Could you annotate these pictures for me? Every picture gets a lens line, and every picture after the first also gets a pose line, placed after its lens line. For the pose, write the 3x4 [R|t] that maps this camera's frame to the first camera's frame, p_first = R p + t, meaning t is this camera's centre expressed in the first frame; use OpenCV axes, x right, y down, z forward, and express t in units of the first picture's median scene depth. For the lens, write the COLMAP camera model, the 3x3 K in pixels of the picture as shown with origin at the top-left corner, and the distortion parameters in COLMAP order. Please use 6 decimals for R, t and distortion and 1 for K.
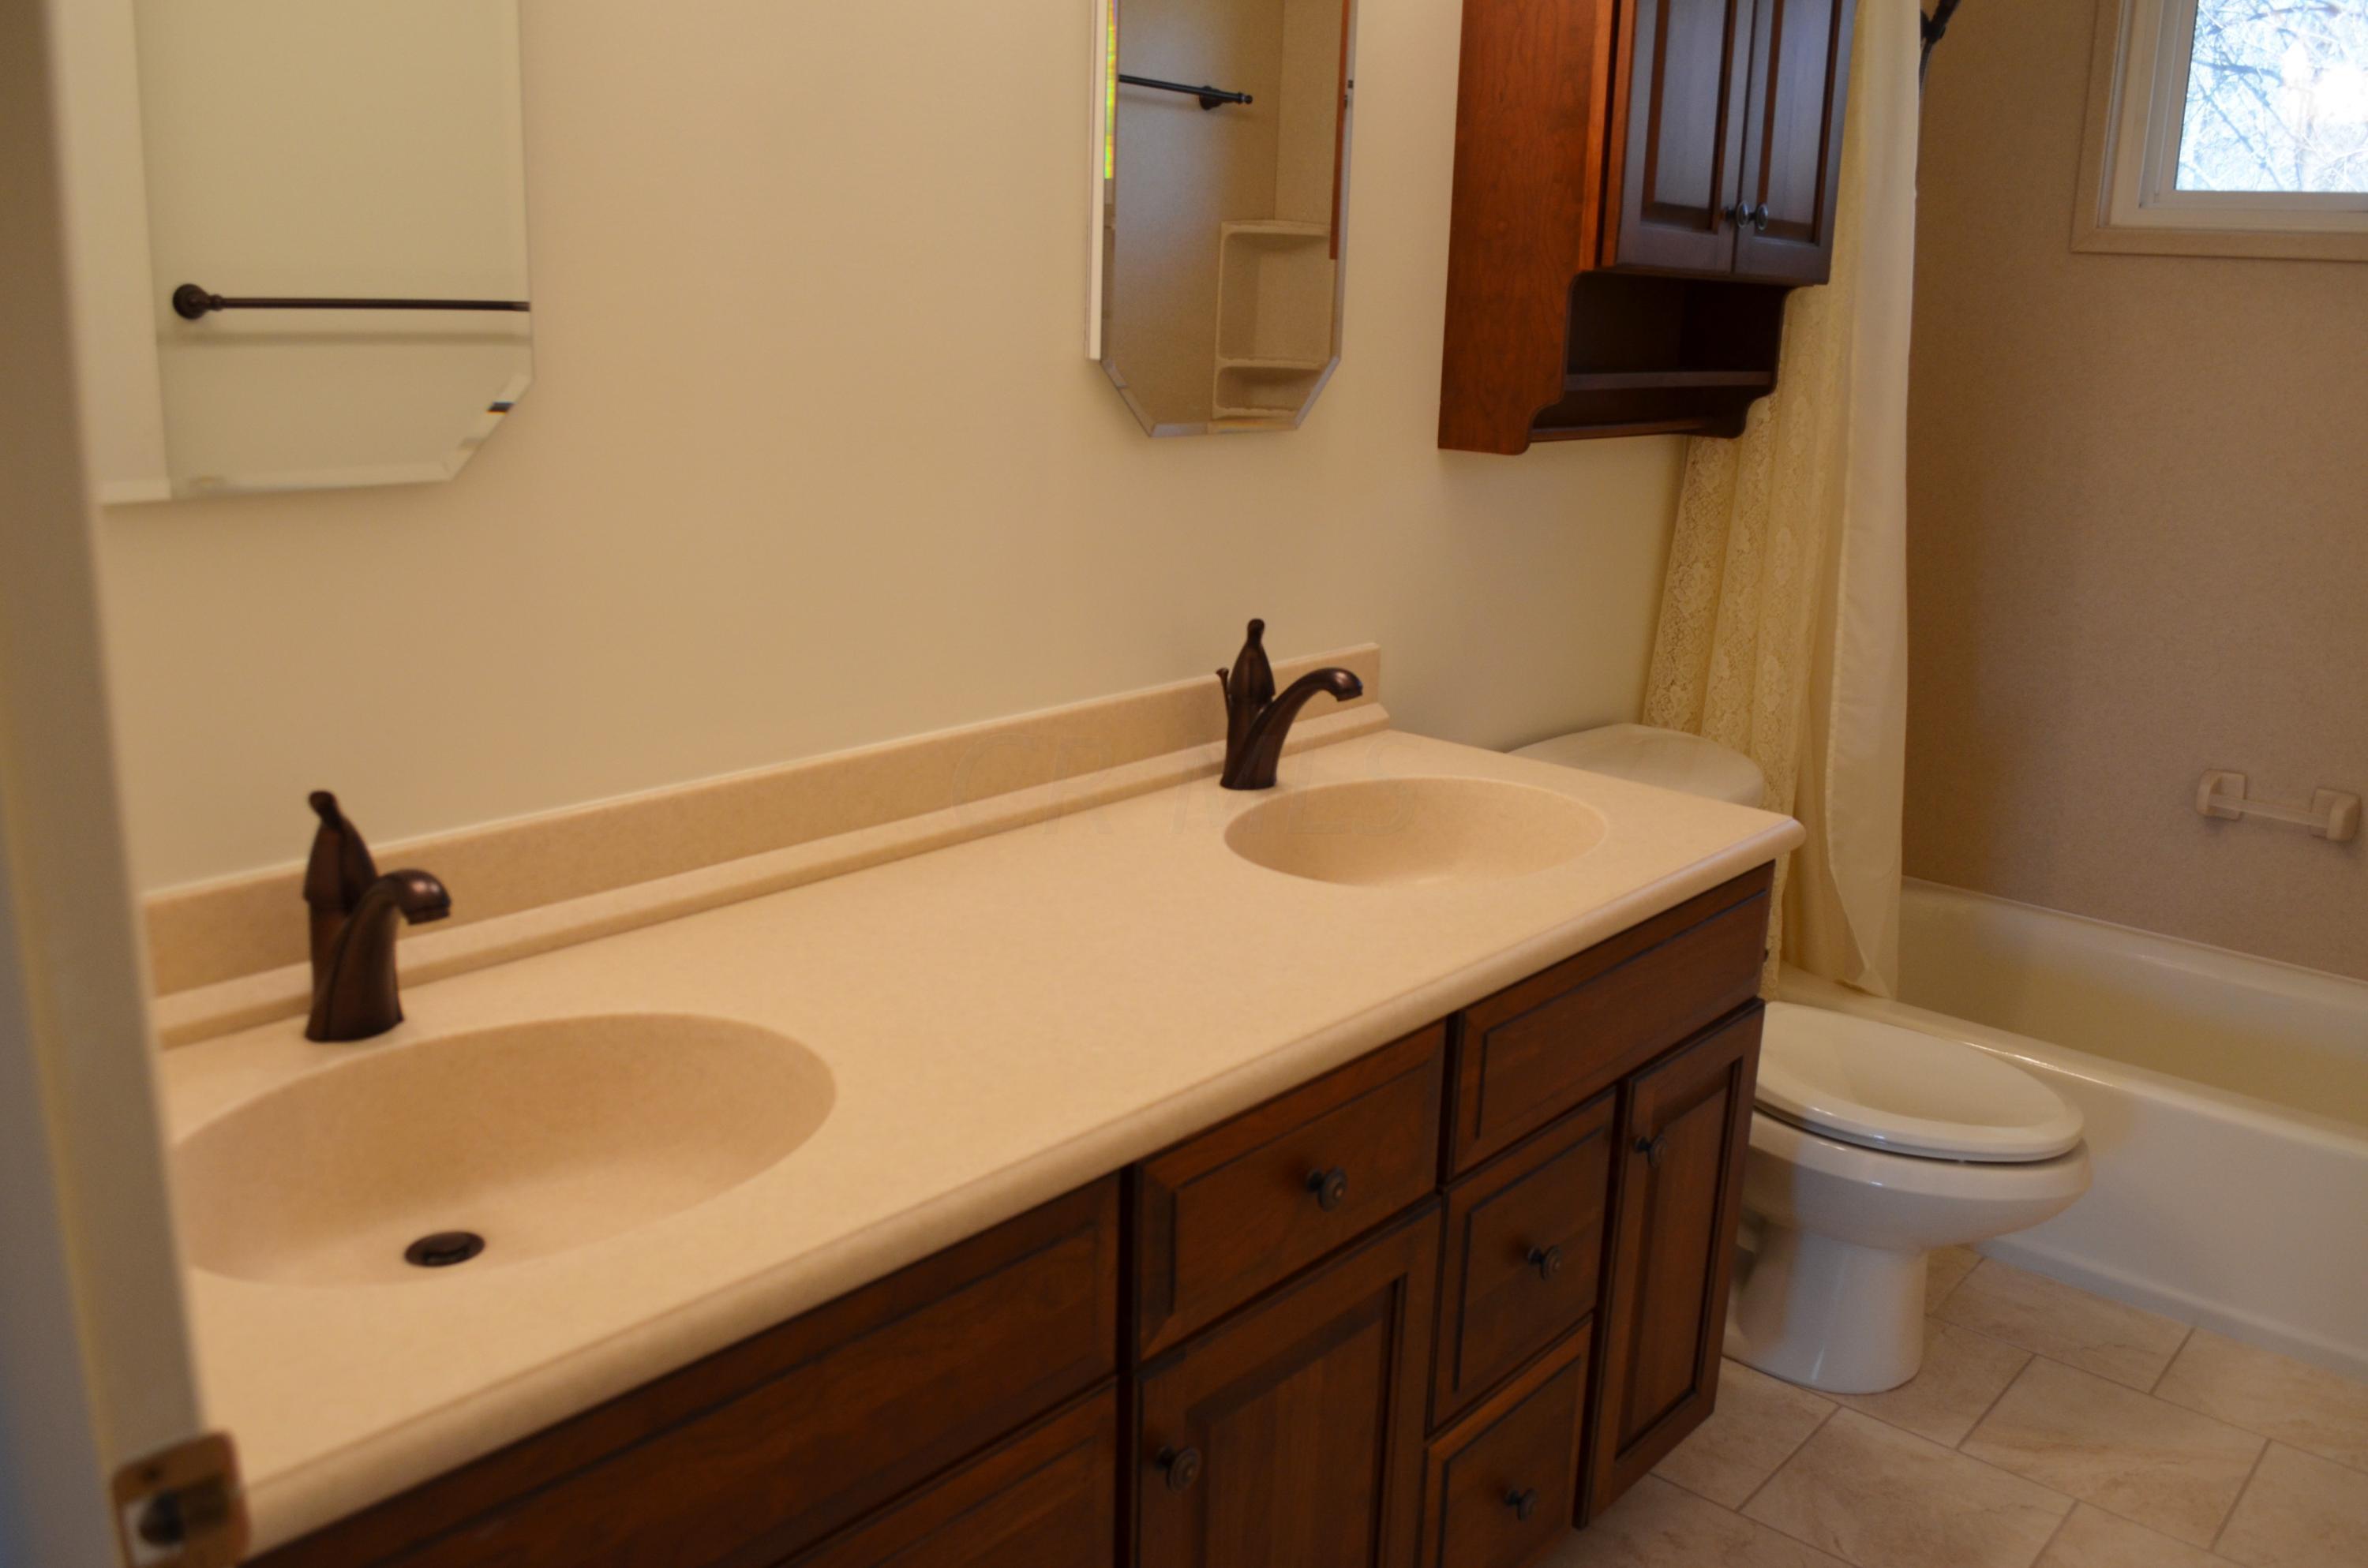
lens RADIAL K [[1875.2, 0, 1179.2], [0, 1875.2, 783.5], [0, 0, 1]] dist [-0.084594, 0.008694]
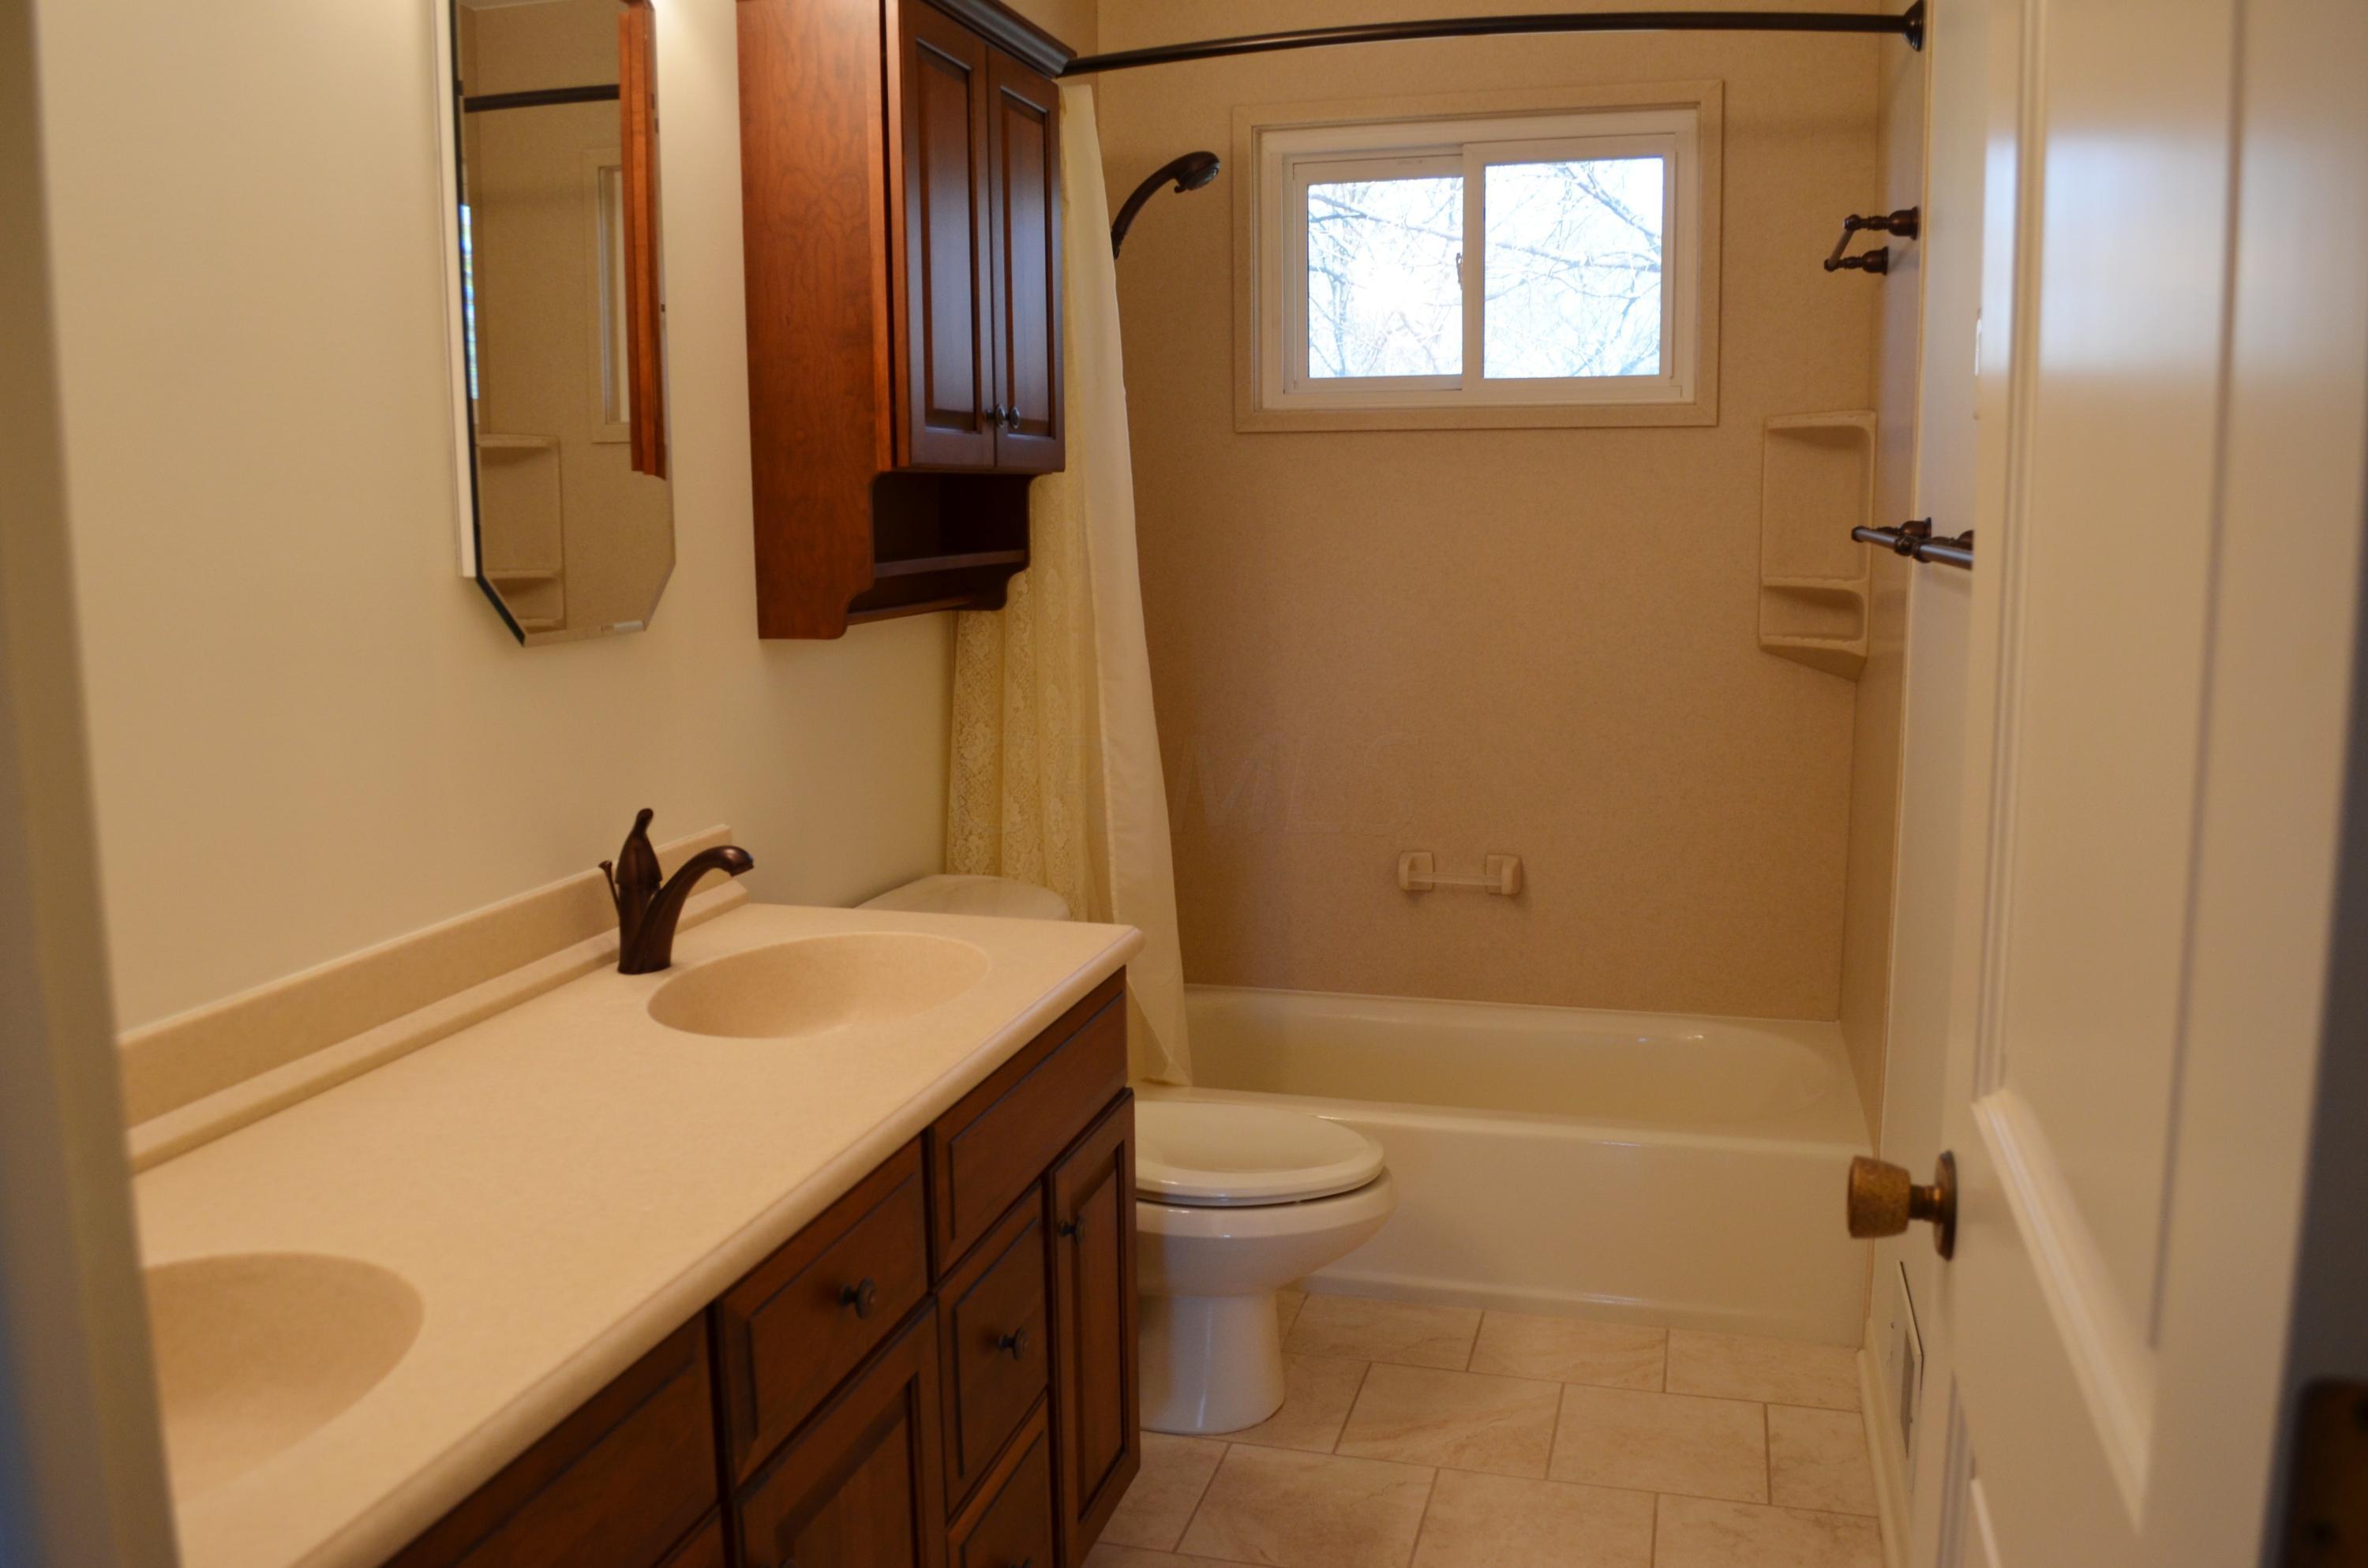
lens RADIAL K [[1875.2, 0, 1189.2], [0, 1875.2, 782.0], [0, 0, 1]] dist [-0.084594, 0.008694]
pose [[0.895415, -0.105328, 0.432594, -0.125379], [0.148100, 0.986748, -0.066296, 0.011473], [-0.419879, 0.123430, 0.899148, -0.070244]]
